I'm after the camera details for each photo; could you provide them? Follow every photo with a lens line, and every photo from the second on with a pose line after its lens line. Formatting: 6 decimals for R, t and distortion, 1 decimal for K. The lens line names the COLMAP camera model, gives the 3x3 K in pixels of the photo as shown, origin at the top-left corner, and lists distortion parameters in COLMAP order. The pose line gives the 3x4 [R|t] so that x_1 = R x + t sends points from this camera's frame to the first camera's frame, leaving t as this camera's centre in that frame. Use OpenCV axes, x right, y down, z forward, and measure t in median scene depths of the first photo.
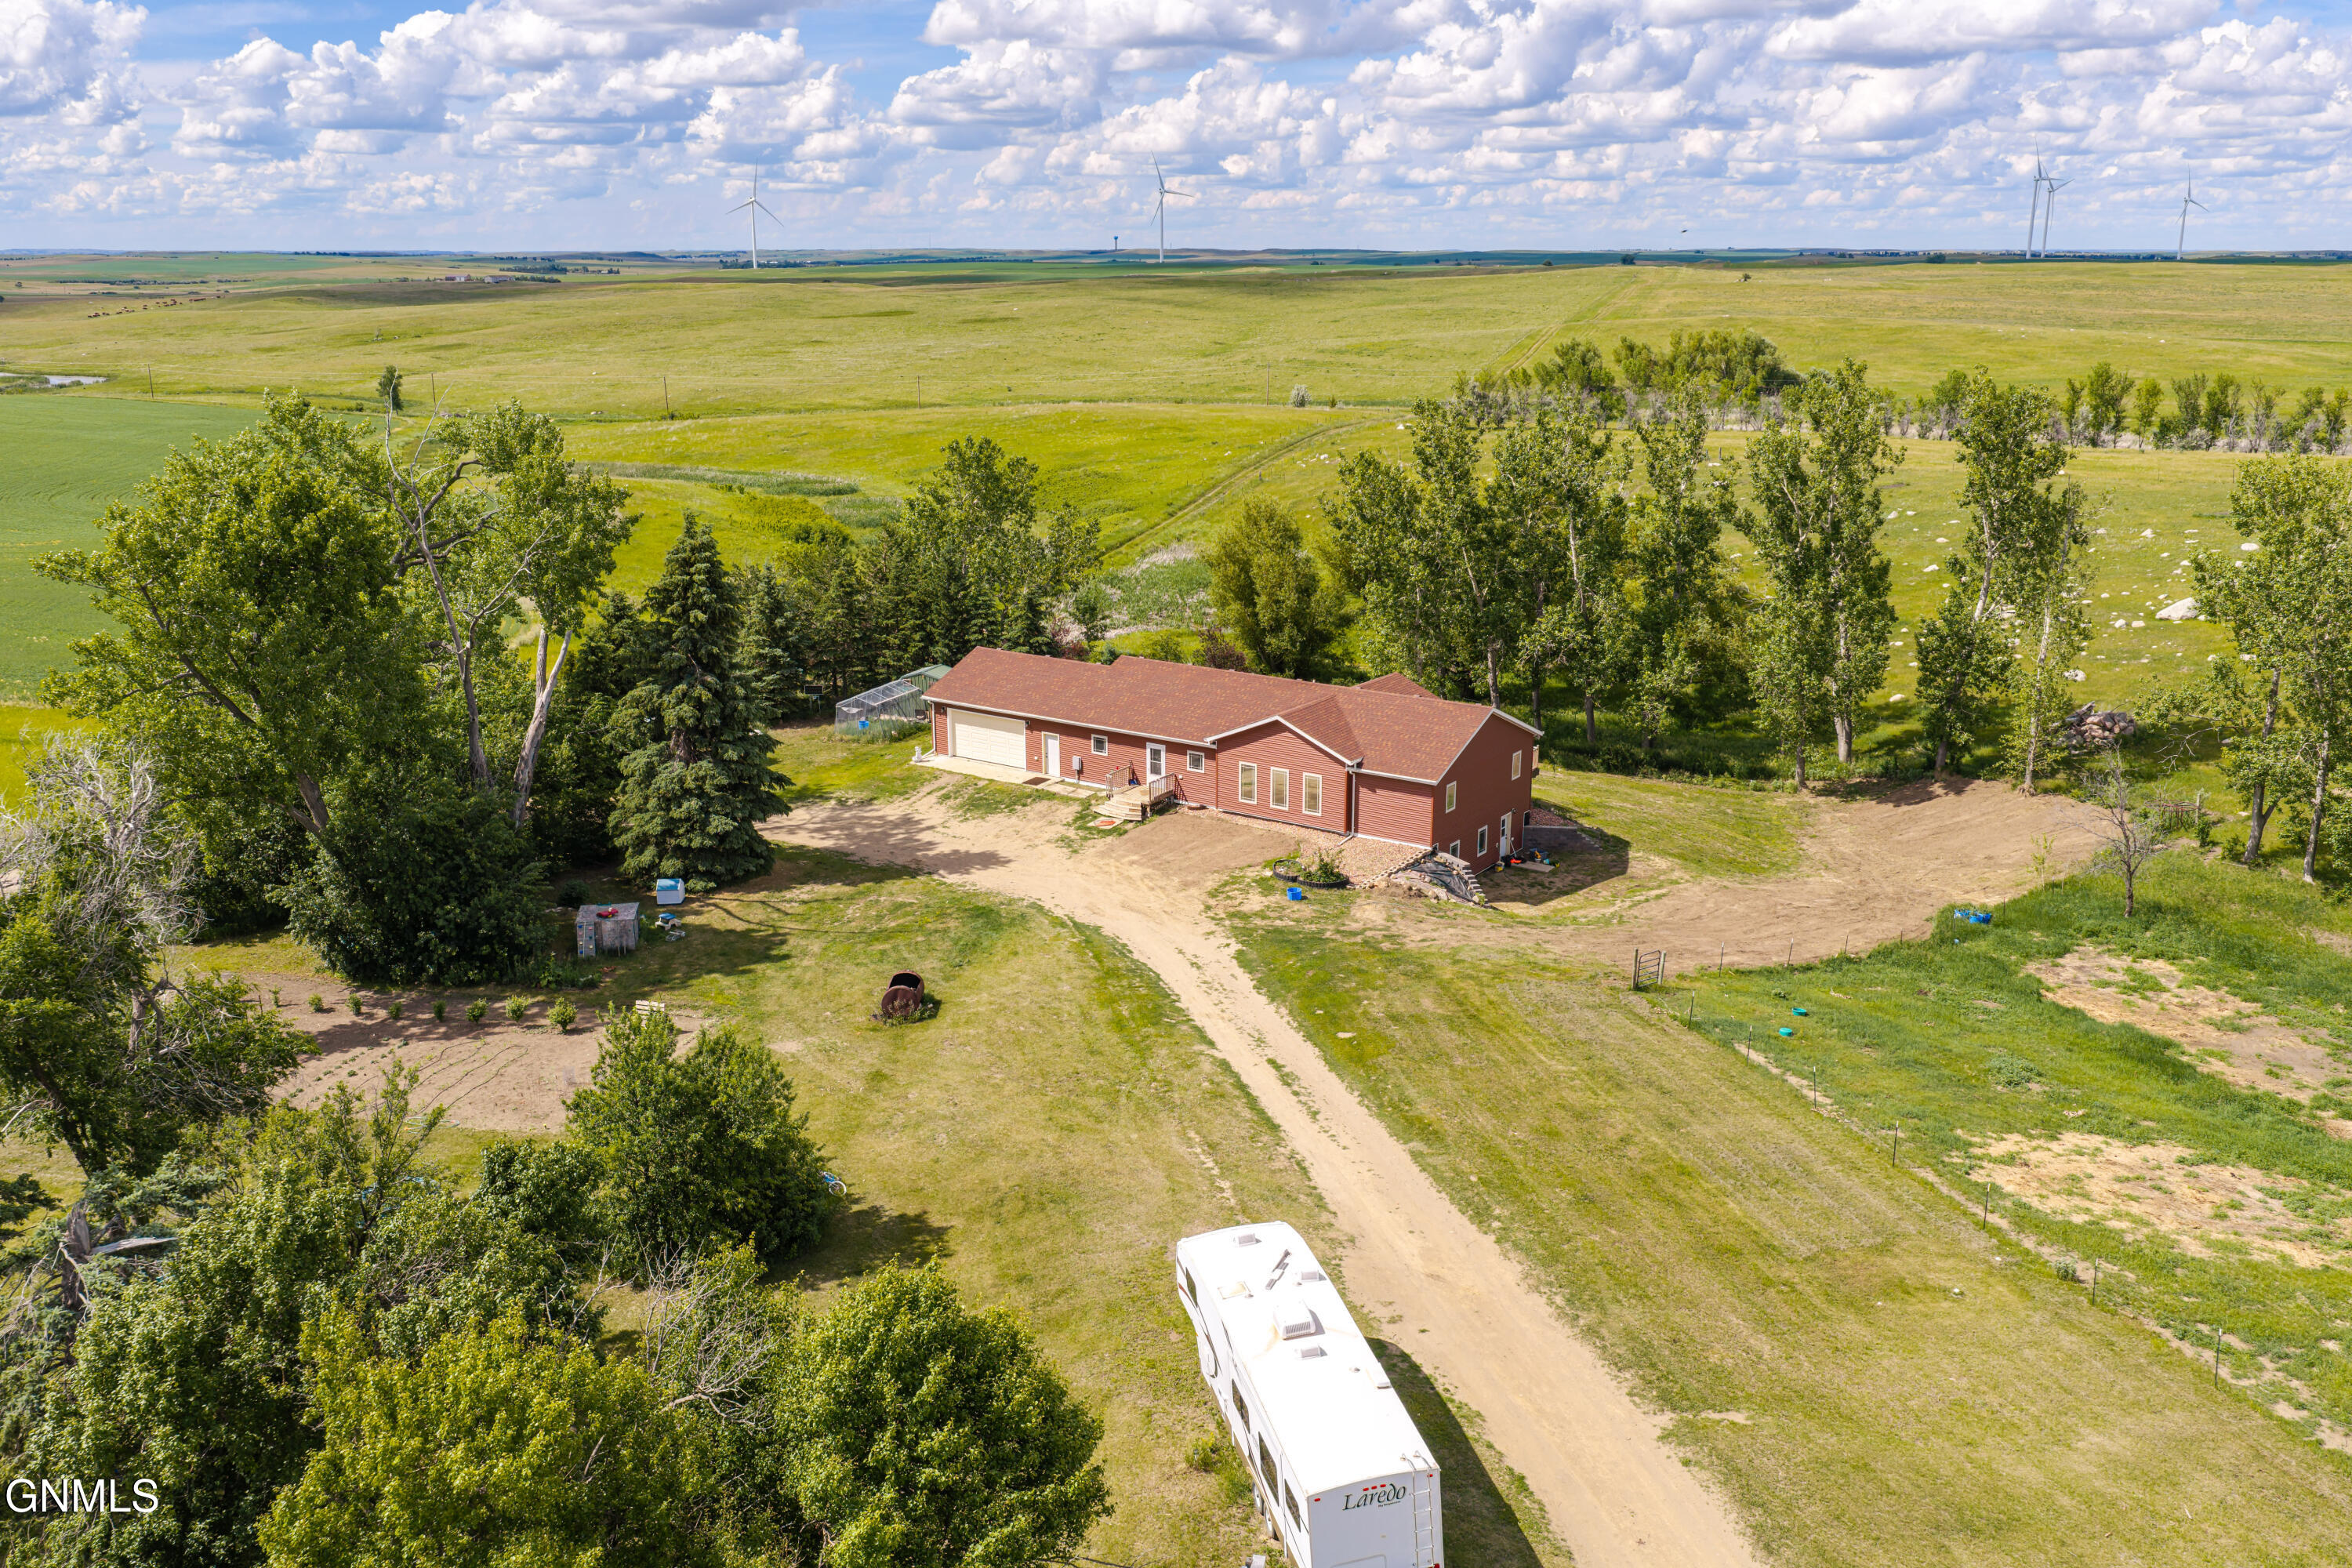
lens RADIAL K [[1983.6, 0, 1176.0], [0, 1983.6, 784.0], [0, 0, 1]] dist [0.003950, 0.000767]
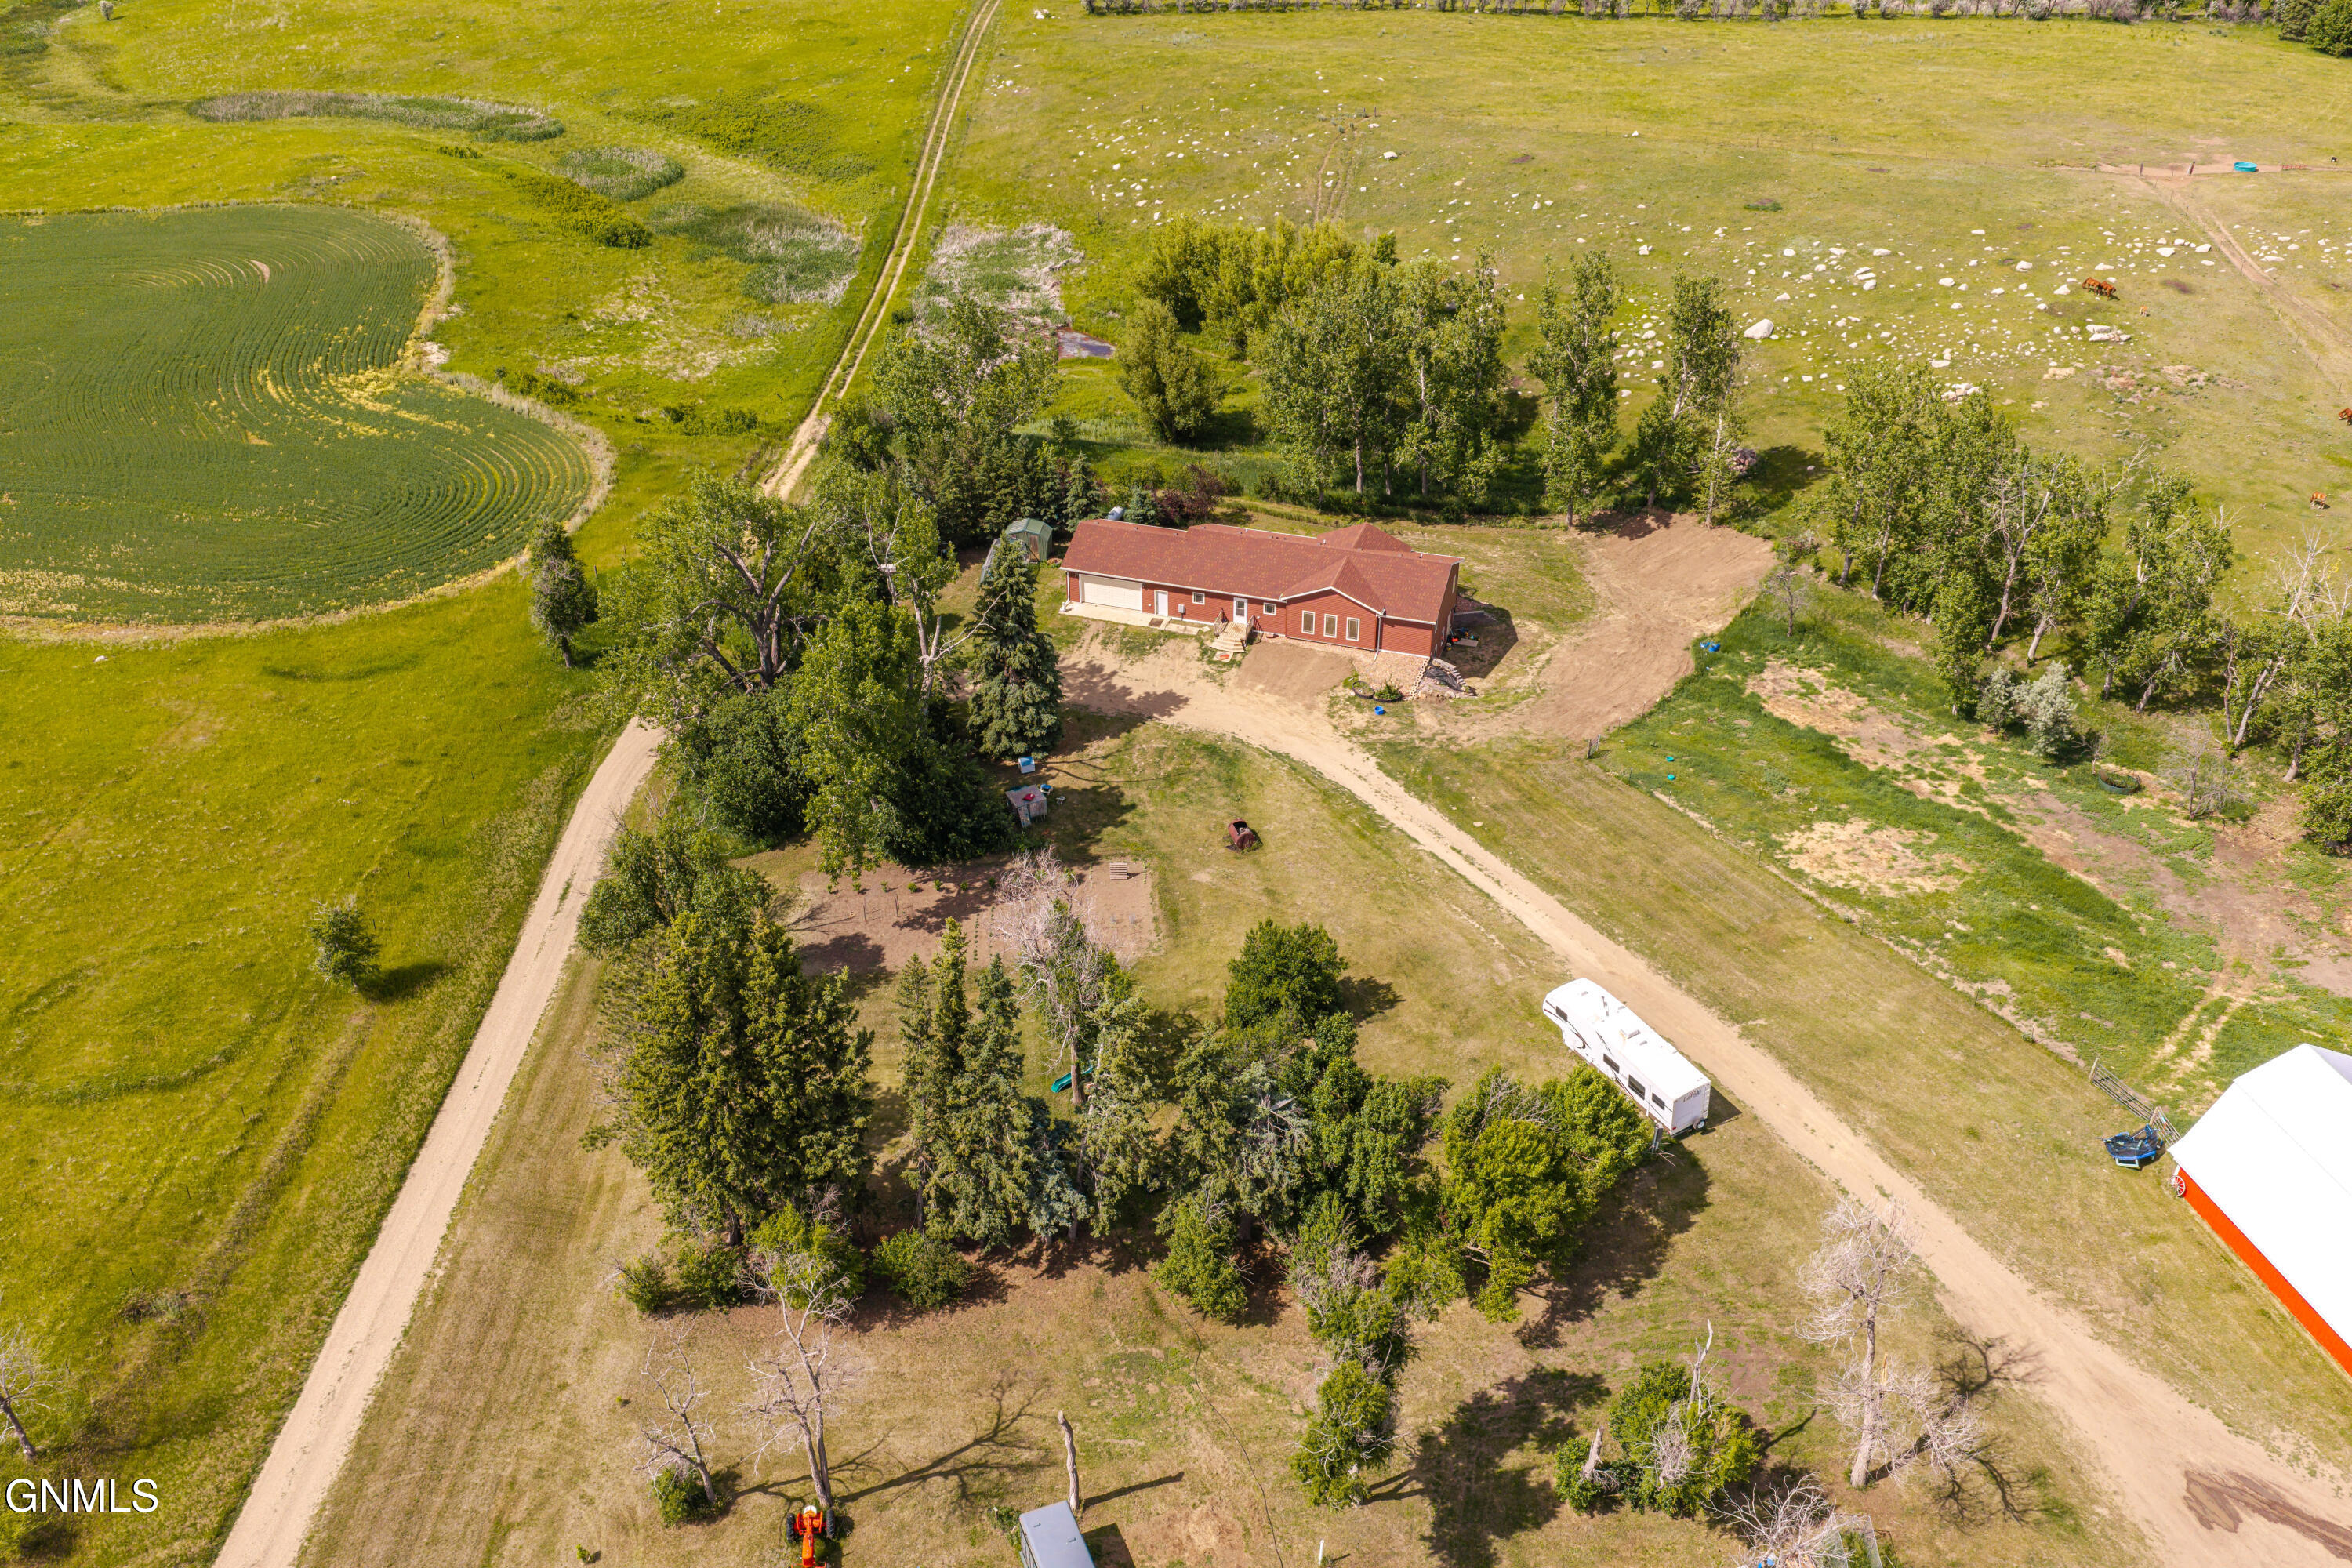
lens RADIAL K [[1948.0, 0, 1176.0], [0, 1948.0, 784.0], [0, 0, 1]] dist [0.006210, -0.011995]
pose [[0.958498, -0.160582, 0.235575, -0.503021], [0.079545, 0.944104, 0.319907, -0.427010], [-0.273779, -0.287891, 0.917695, -0.518891]]
